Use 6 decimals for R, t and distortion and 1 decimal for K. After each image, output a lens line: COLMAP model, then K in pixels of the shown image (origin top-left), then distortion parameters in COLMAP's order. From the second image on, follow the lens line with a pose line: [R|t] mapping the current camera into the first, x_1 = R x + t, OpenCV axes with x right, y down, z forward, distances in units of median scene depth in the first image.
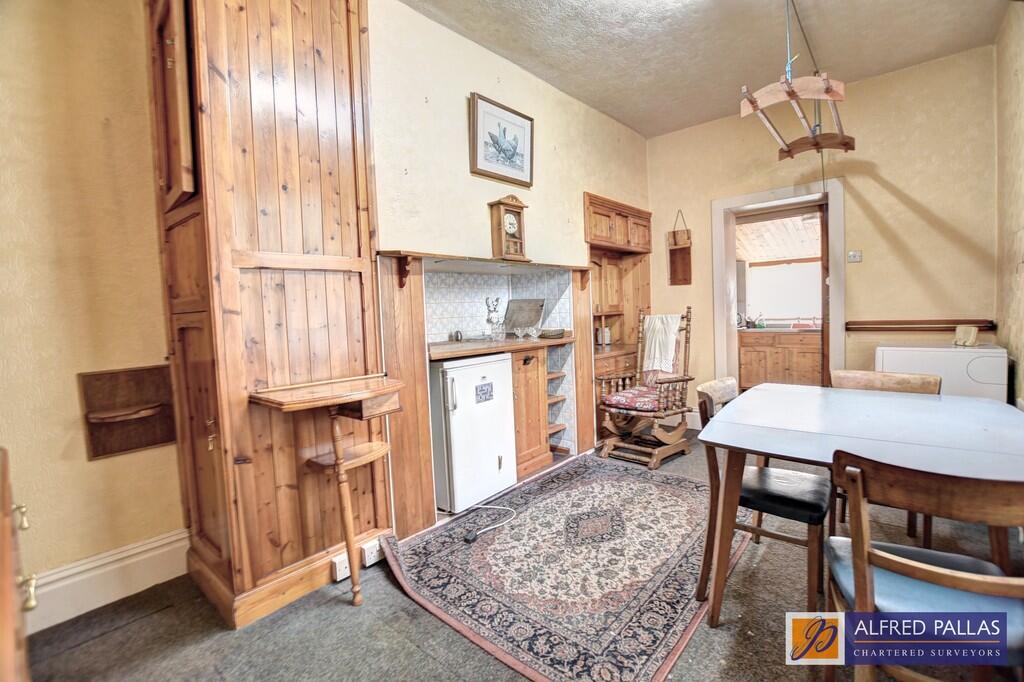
lens RADIAL K [[448.4, 0, 514.5], [0, 448.4, 334.6], [0, 0, 1]] dist [-0.024822, -0.000031]
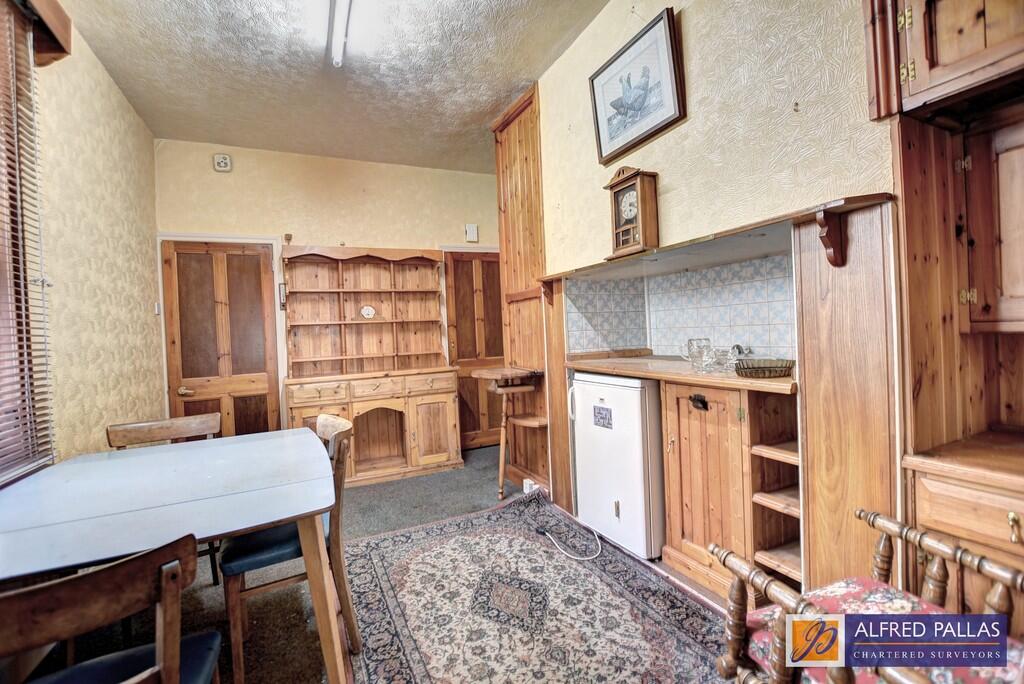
lens RADIAL K [[448.4, 0, 514.5], [0, 448.4, 335.6], [0, 0, 1]] dist [-0.024822, -0.000031]
pose [[-0.389896, 0.066771, -0.918435, 0.926708], [0.012895, 0.997666, 0.067057, -0.105704], [0.920769, 0.014302, -0.389847, 1.375533]]
